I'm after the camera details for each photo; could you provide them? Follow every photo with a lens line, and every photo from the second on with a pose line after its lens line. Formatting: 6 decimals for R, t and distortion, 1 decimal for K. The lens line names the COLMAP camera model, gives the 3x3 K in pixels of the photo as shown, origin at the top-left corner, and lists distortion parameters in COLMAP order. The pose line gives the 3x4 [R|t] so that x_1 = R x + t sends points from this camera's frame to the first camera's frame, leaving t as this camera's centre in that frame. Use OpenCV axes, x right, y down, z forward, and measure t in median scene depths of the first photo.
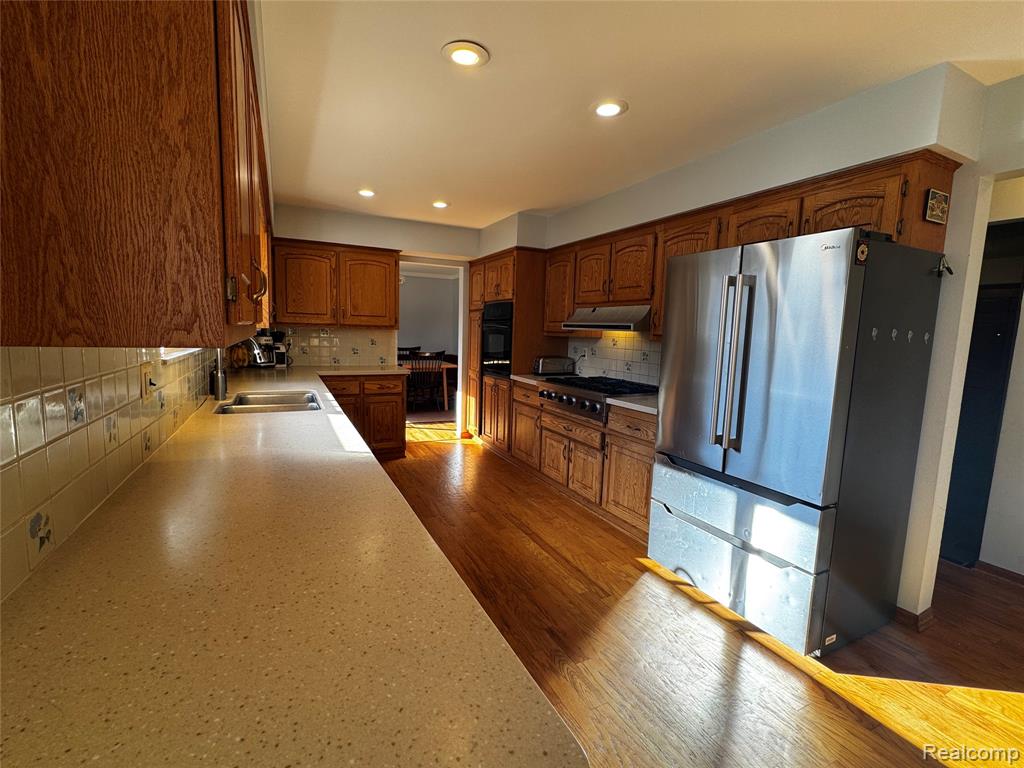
lens RADIAL K [[453.1, 0, 512.0], [0, 453.1, 384.0], [0, 0, 1]] dist [0.000093, 0.000245]
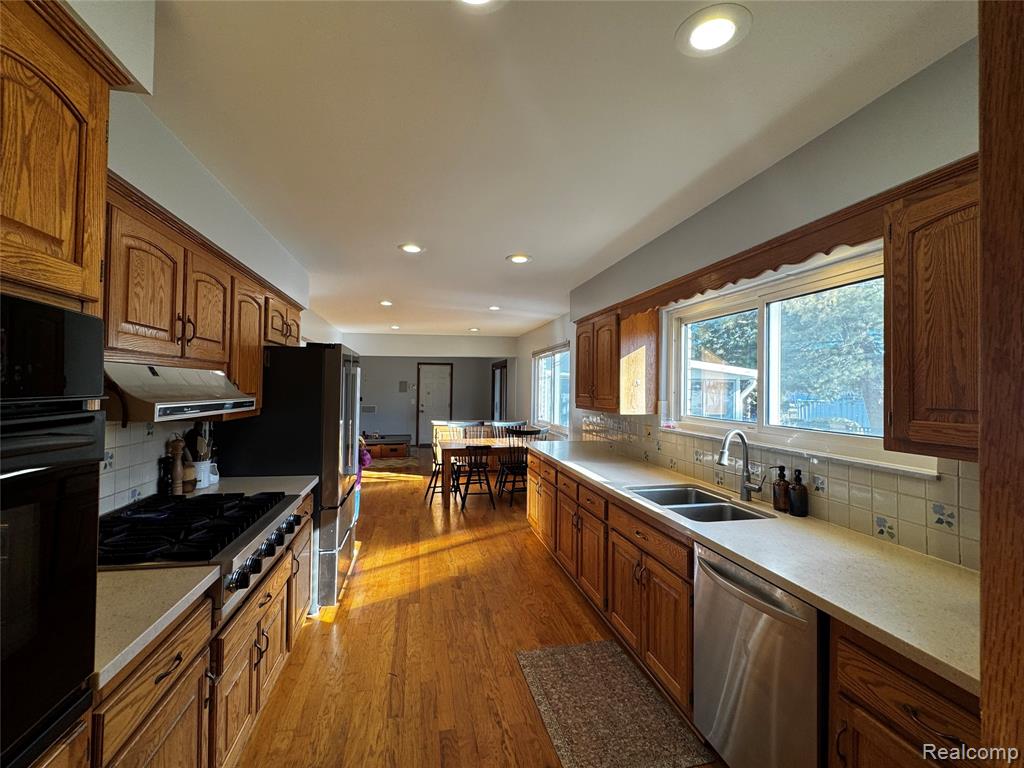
lens RADIAL K [[456.0, 0, 512.0], [0, 456.0, 384.0], [0, 0, 1]] dist [-0.002394, -0.000041]
pose [[-0.965363, -0.040180, 0.257798, -0.240739], [-0.011299, 0.993582, 0.112546, -0.182530], [-0.260665, 0.105735, -0.959622, 1.194926]]
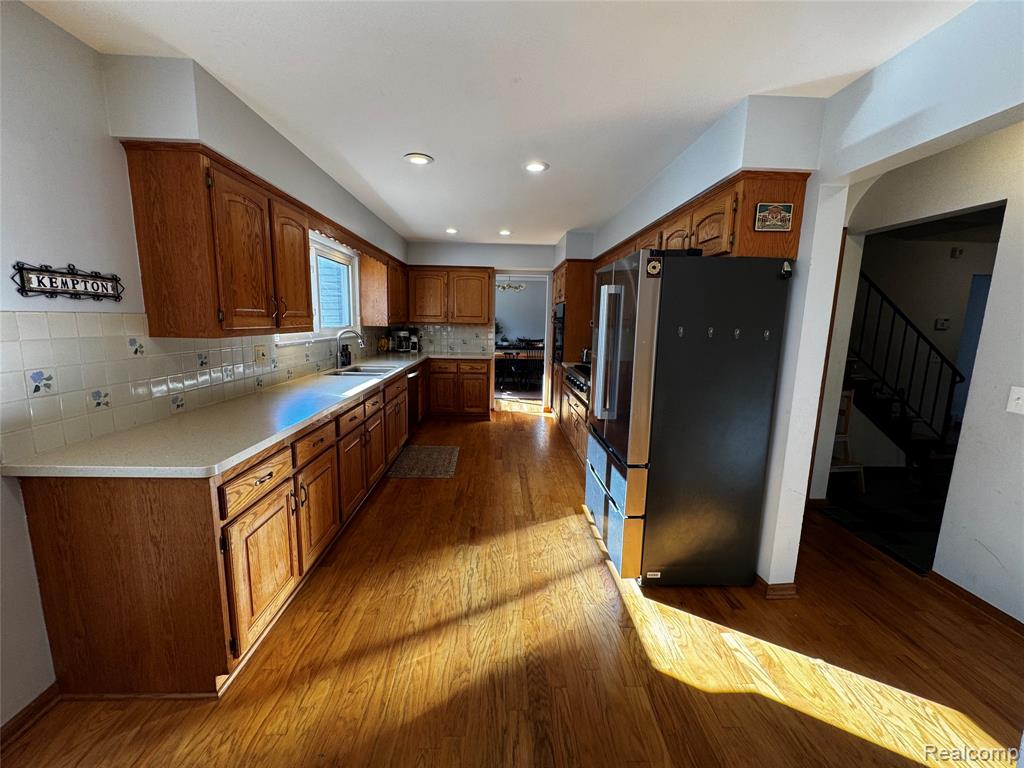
lens RADIAL K [[403.5, 0, 512.0], [0, 403.5, 384.0], [0, 0, 1]] dist [-0.003773, -0.000085]
pose [[0.908015, 0.055477, -0.415248, 0.357830], [-0.043550, 0.998323, 0.038145, 0.003882], [0.416668, -0.016553, 0.908908, -0.078857]]
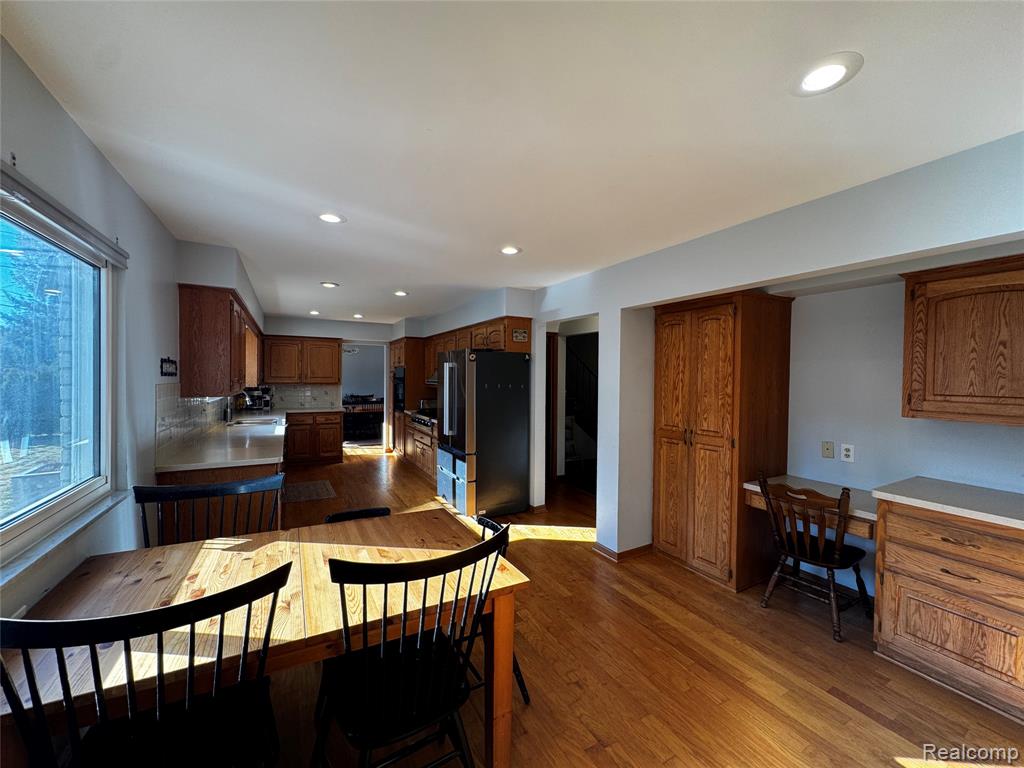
lens RADIAL K [[403.5, 0, 512.0], [0, 403.5, 384.0], [0, 0, 1]] dist [-0.003773, -0.000085]
pose [[0.999077, -0.021292, 0.037302, 0.364484], [0.025003, 0.994469, -0.102013, 0.049040], [-0.034923, 0.102852, 0.994083, -0.556015]]
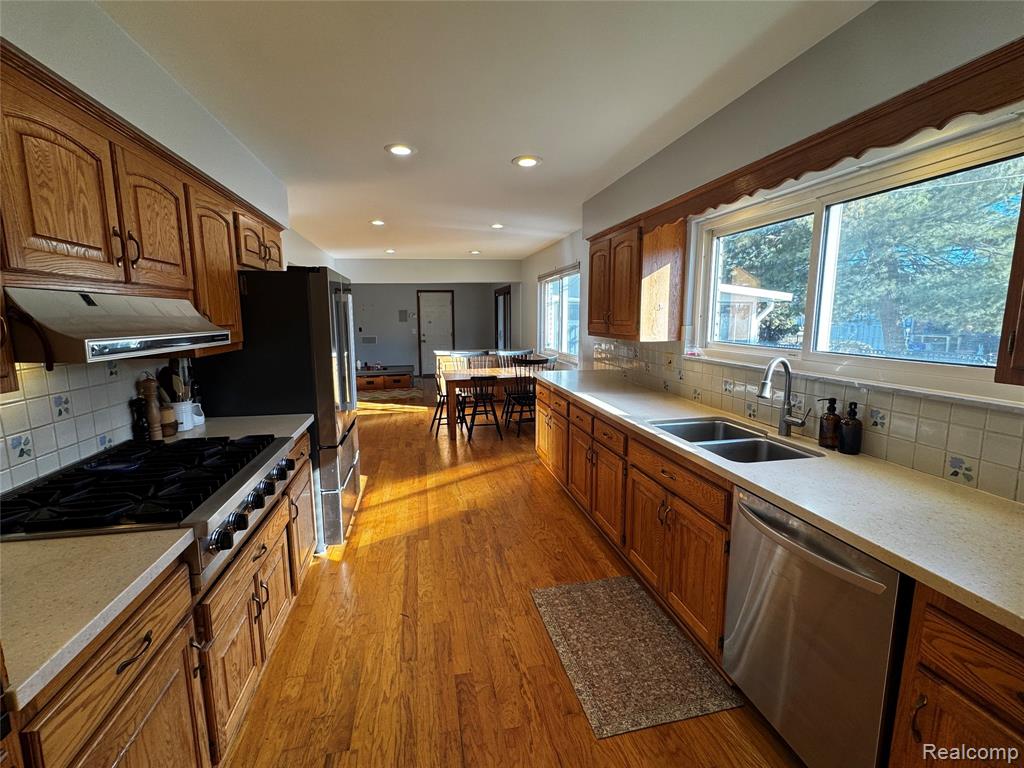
lens RADIAL K [[456.0, 0, 512.0], [0, 456.0, 384.0], [0, 0, 1]] dist [-0.002394, -0.000041]
pose [[-0.964724, -0.064382, 0.255268, -0.213458], [0.006441, 0.963572, 0.267370, -0.172546], [-0.263183, 0.259583, -0.929167, 1.132131]]
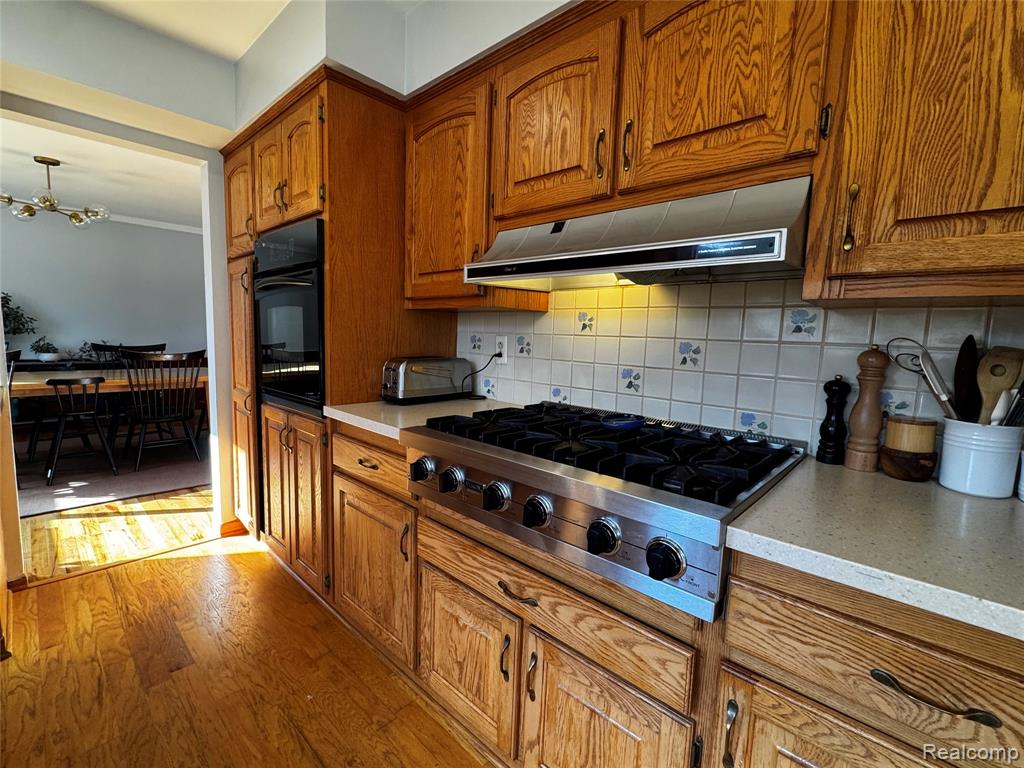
lens RADIAL K [[456.0, 0, 512.0], [0, 456.0, 384.0], [0, 0, 1]] dist [-0.002394, -0.000041]
pose [[0.938217, -0.035883, 0.344183, 0.015374], [0.035958, 0.999334, 0.006168, -0.037644], [-0.344175, 0.006589, 0.938882, 0.604121]]
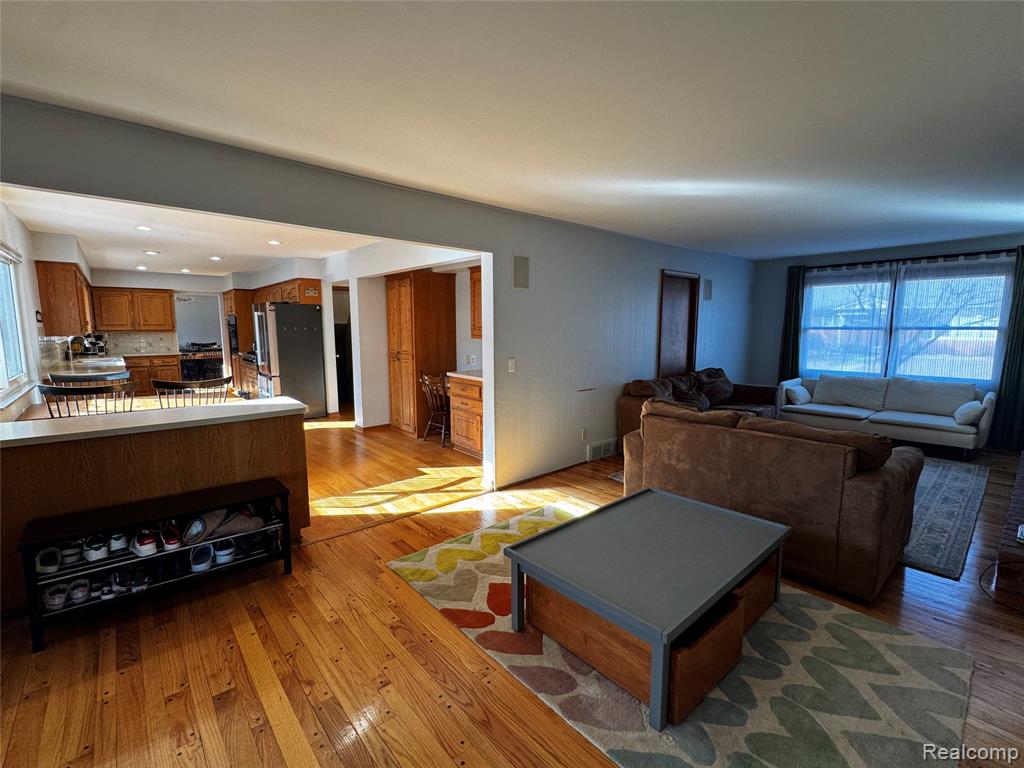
lens RADIAL K [[456.0, 0, 512.0], [0, 456.0, 384.0], [0, 0, 1]] dist [-0.002394, -0.000041]
pose [[0.969336, -0.061928, 0.237808, 0.713703], [0.059514, 0.998077, 0.017323, 0.162949], [-0.238423, -0.002639, 0.971158, -1.293356]]
